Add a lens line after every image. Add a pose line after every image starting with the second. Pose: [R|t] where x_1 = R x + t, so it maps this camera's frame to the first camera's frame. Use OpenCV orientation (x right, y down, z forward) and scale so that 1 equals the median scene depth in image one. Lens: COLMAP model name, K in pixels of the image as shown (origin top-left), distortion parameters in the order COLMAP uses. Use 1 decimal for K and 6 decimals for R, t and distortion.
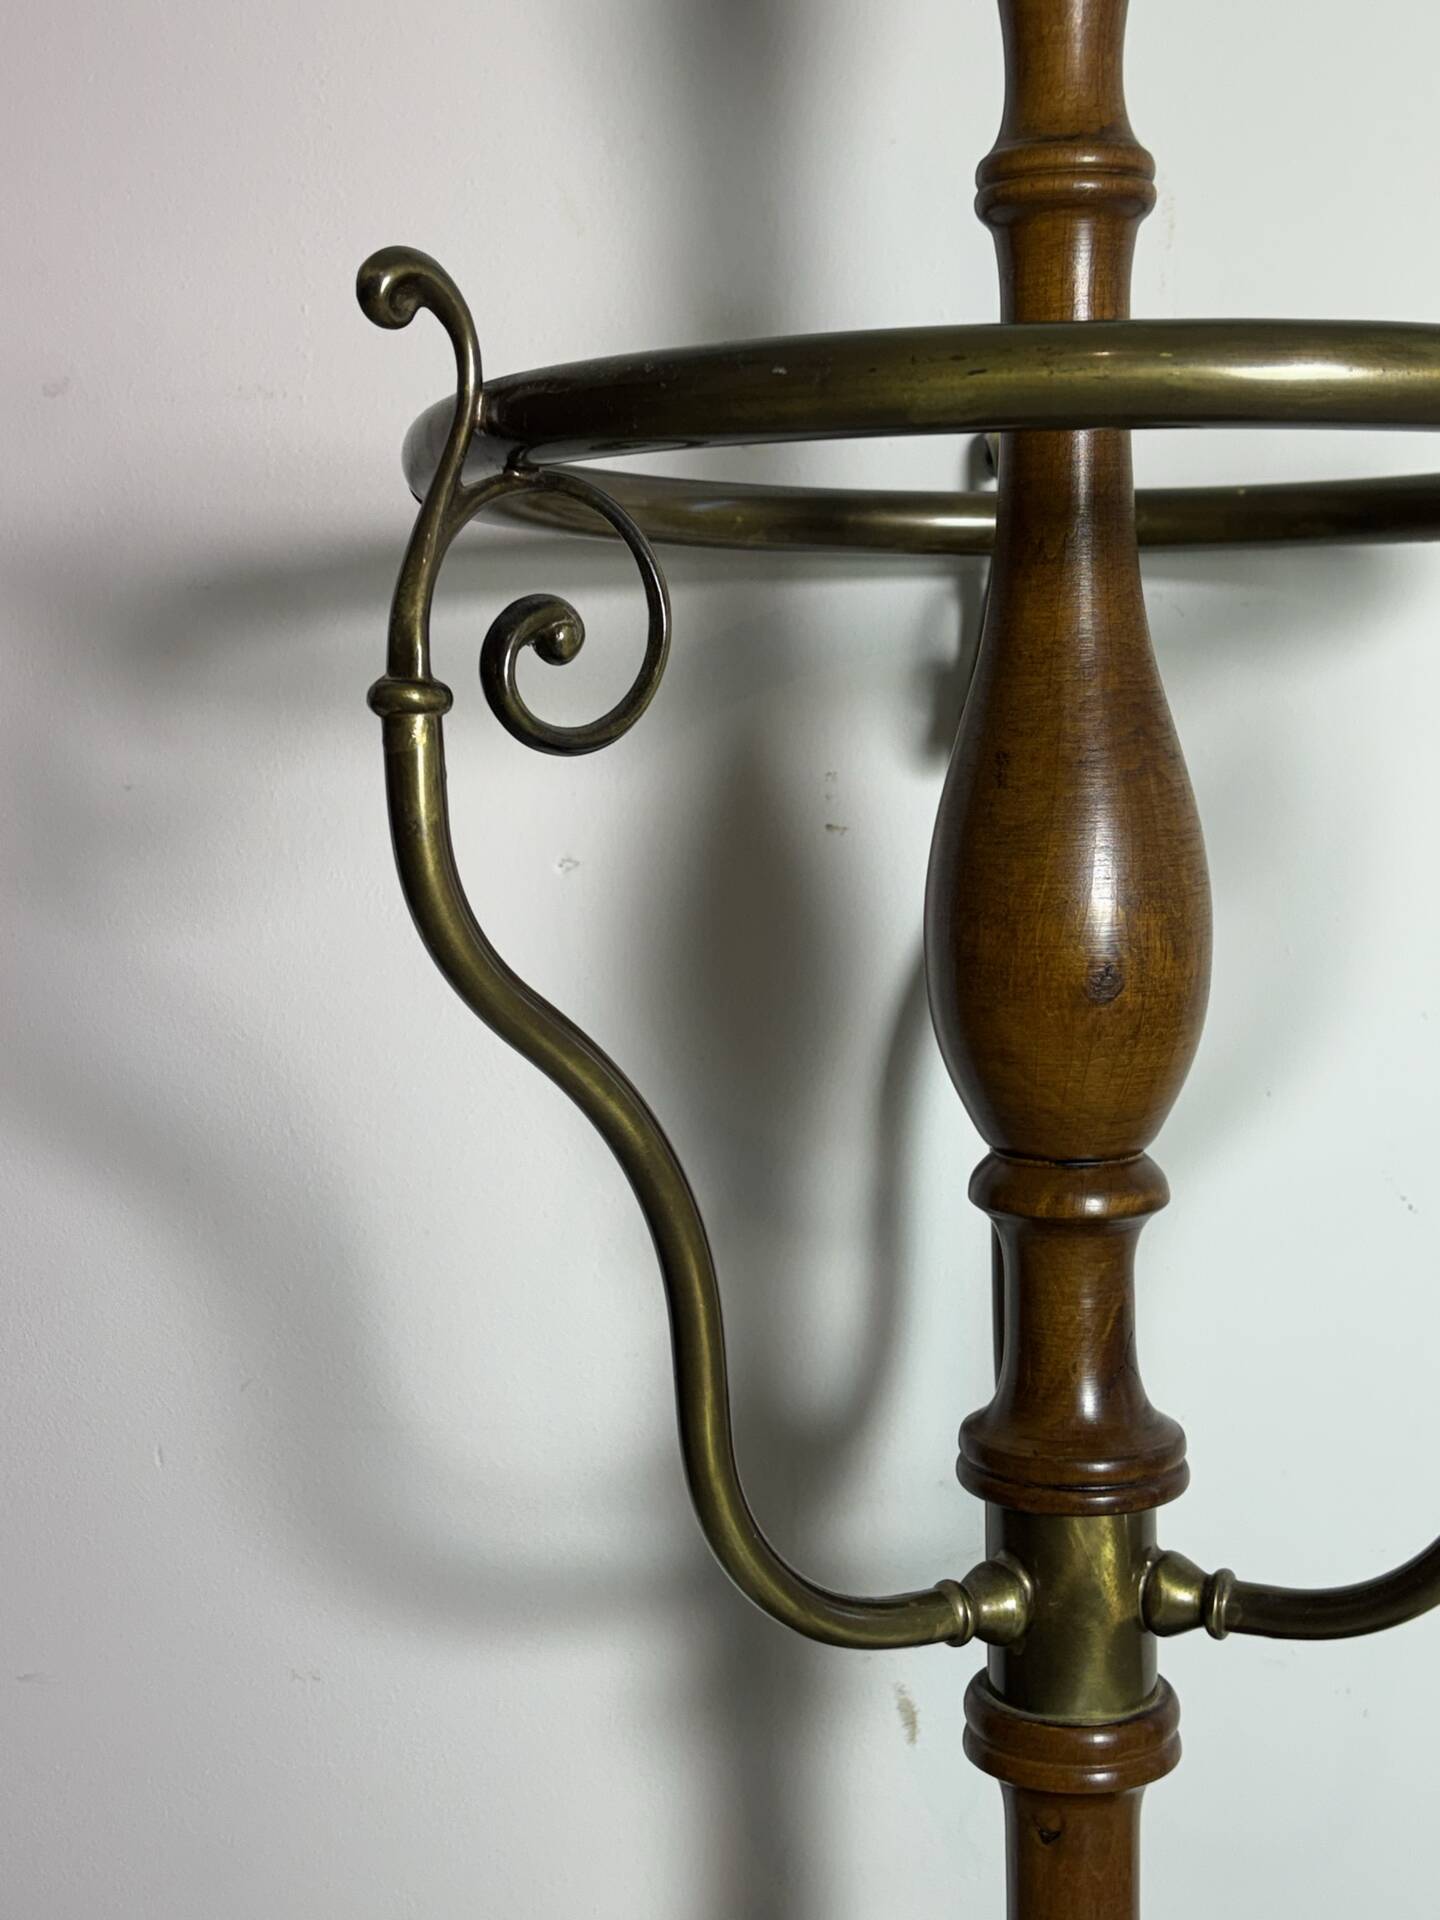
lens RADIAL K [[2570.5, 0, 669.1], [0, 2570.5, 912.3], [0, 0, 1]] dist [0.059090, 0.000000]
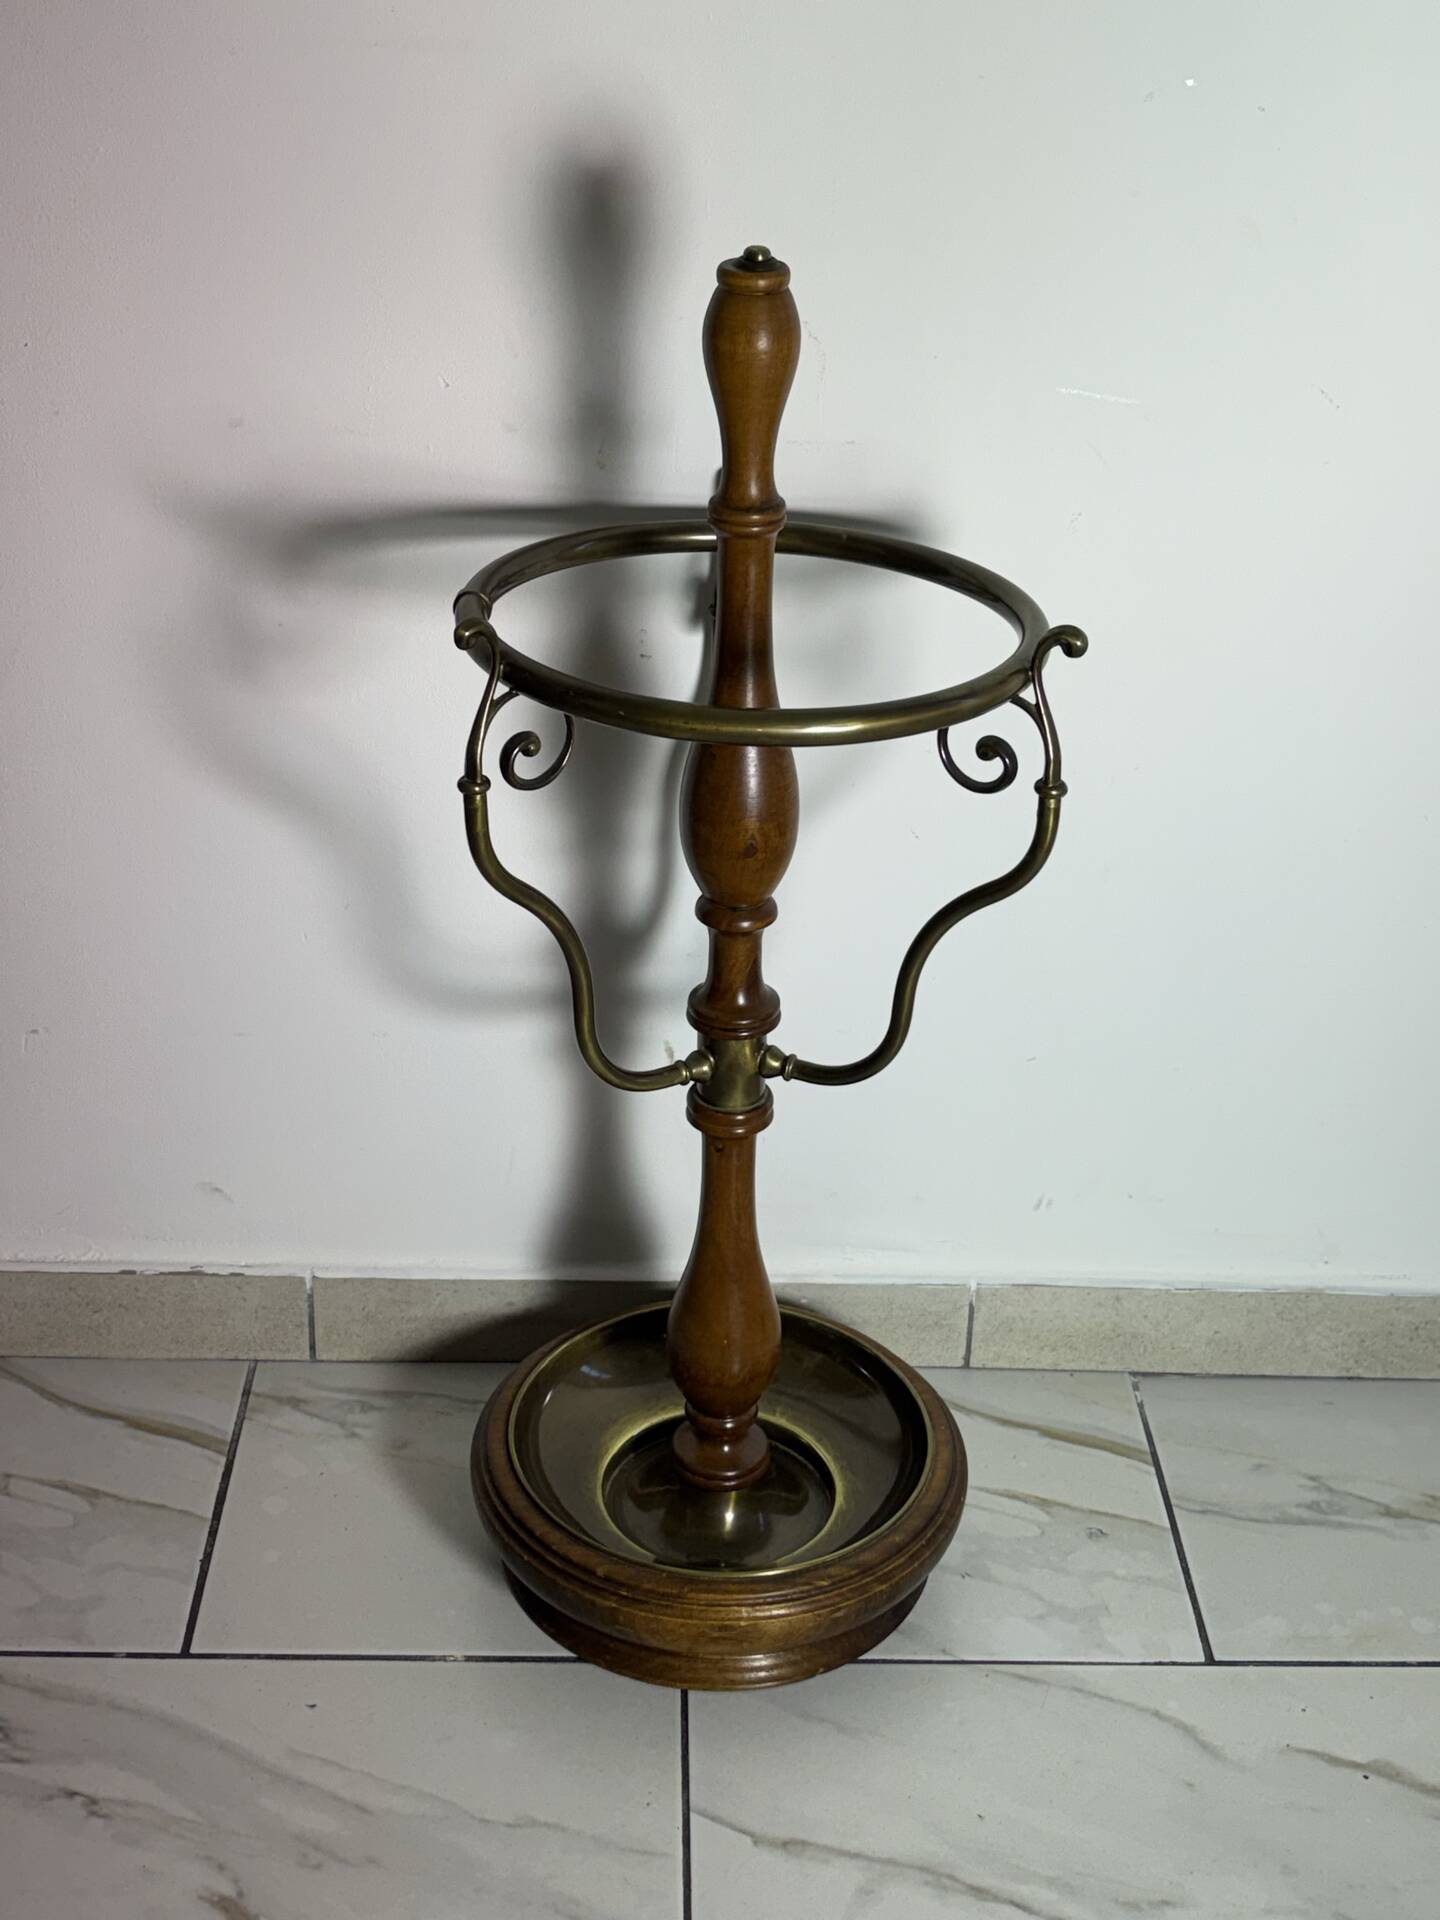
lens RADIAL K [[2570.5, 0, 709.1], [0, 2570.5, 928.7], [0, 0, 1]] dist [0.059090, 0.000000]
pose [[0.996348, -0.000214, 0.085383, -0.074386], [-0.033008, 0.921287, 0.387480, -0.812085], [-0.078745, -0.388883, 0.917915, -1.209328]]
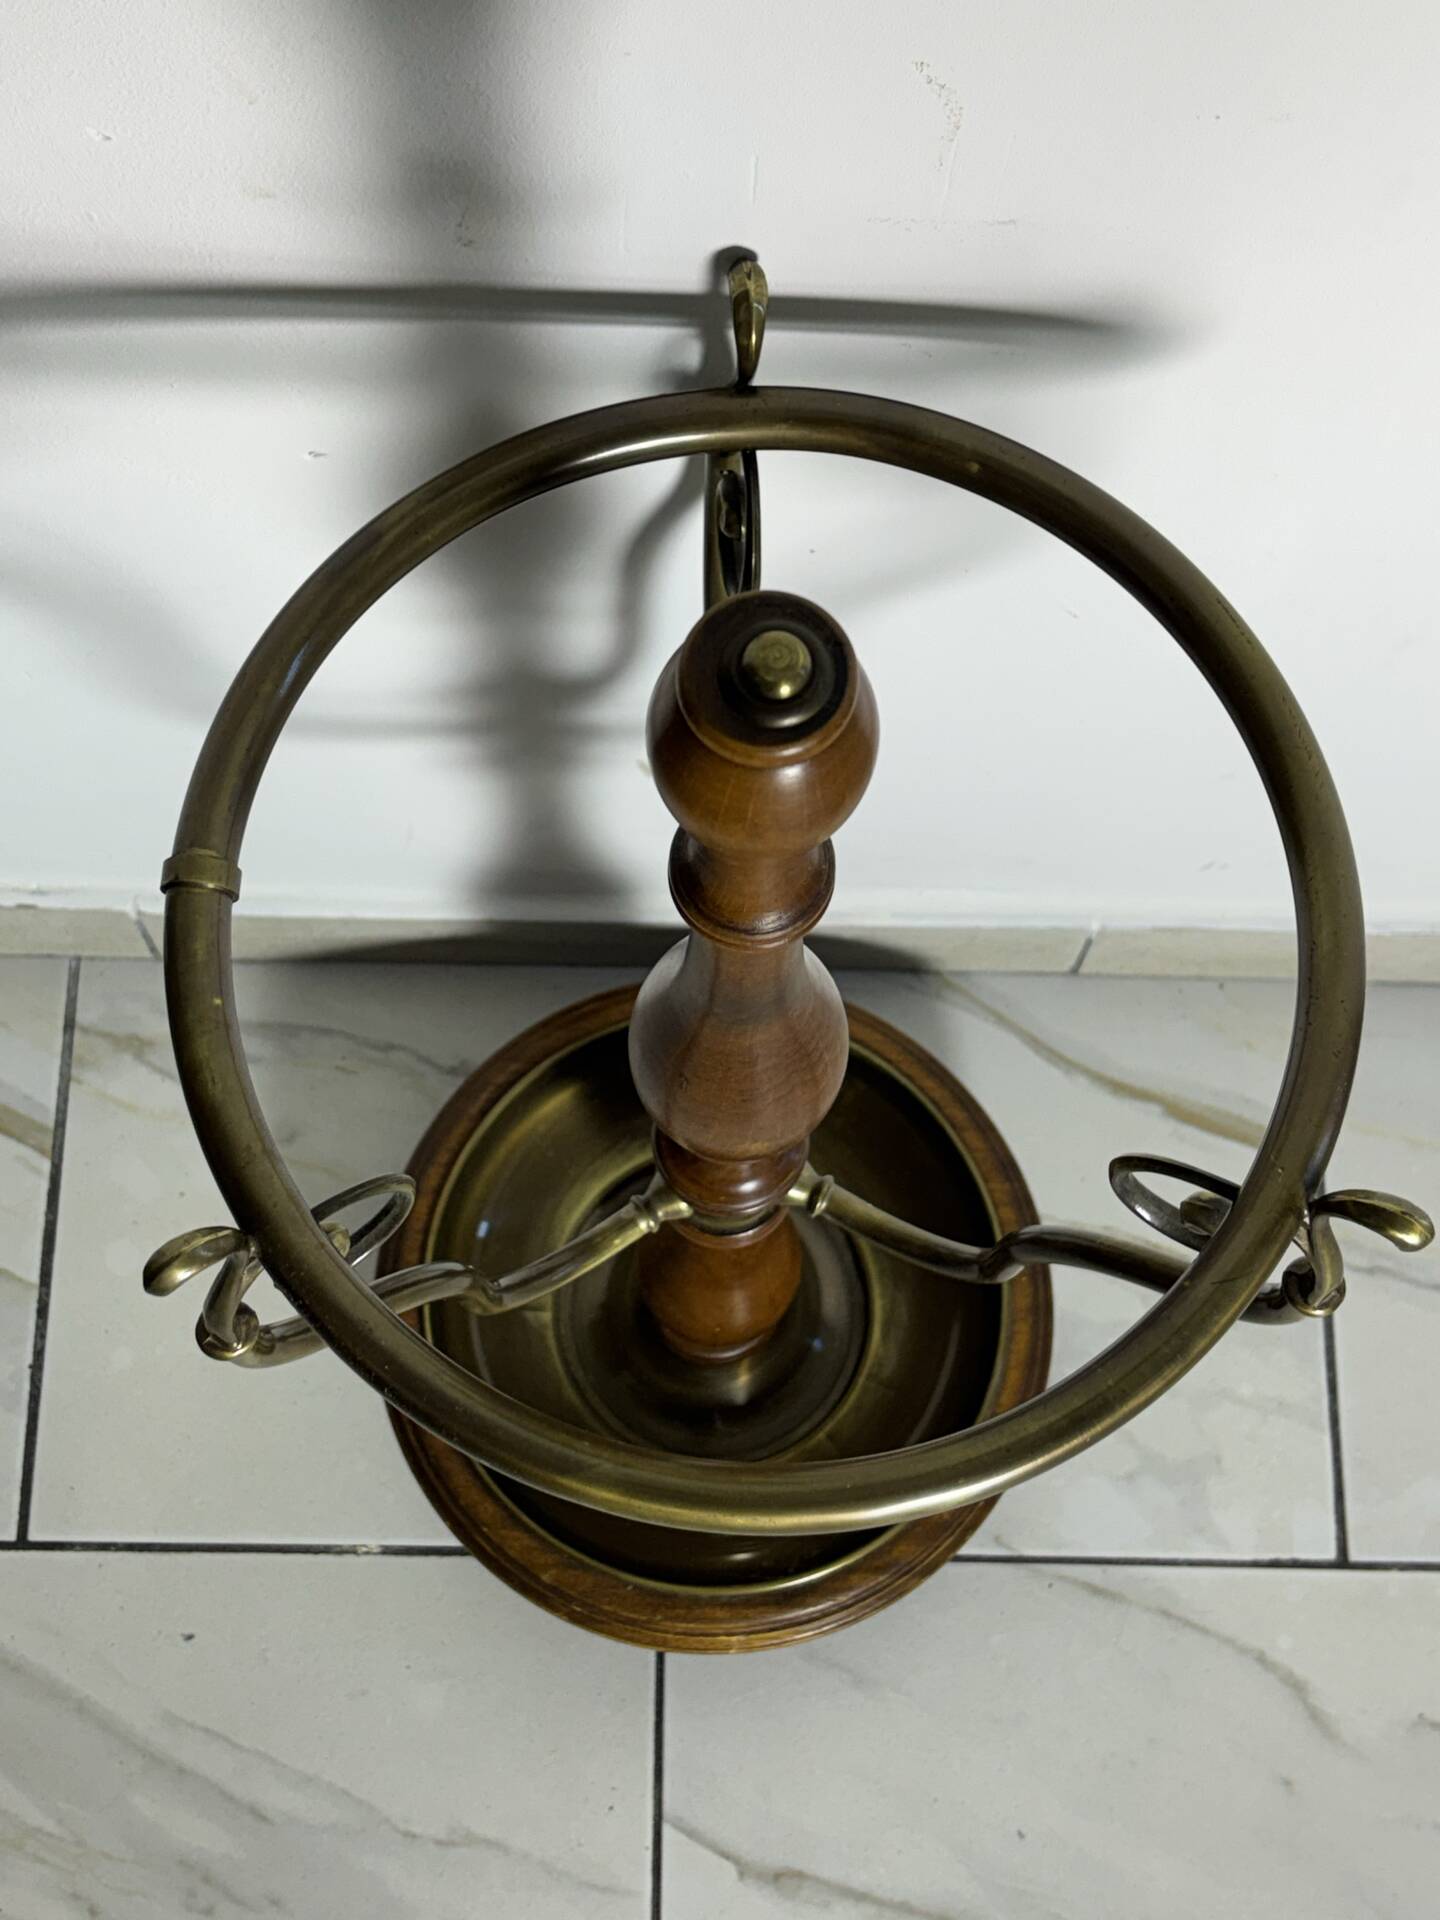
lens RADIAL K [[2716.1, 0, 686.1], [0, 2716.1, 918.0], [0, 0, 1]] dist [0.079439, 0.000000]
pose [[0.998771, -0.035105, 0.034978, 0.083828], [-0.019397, 0.372590, 0.927793, -1.296003], [-0.045603, -0.927332, 0.371451, 0.559130]]
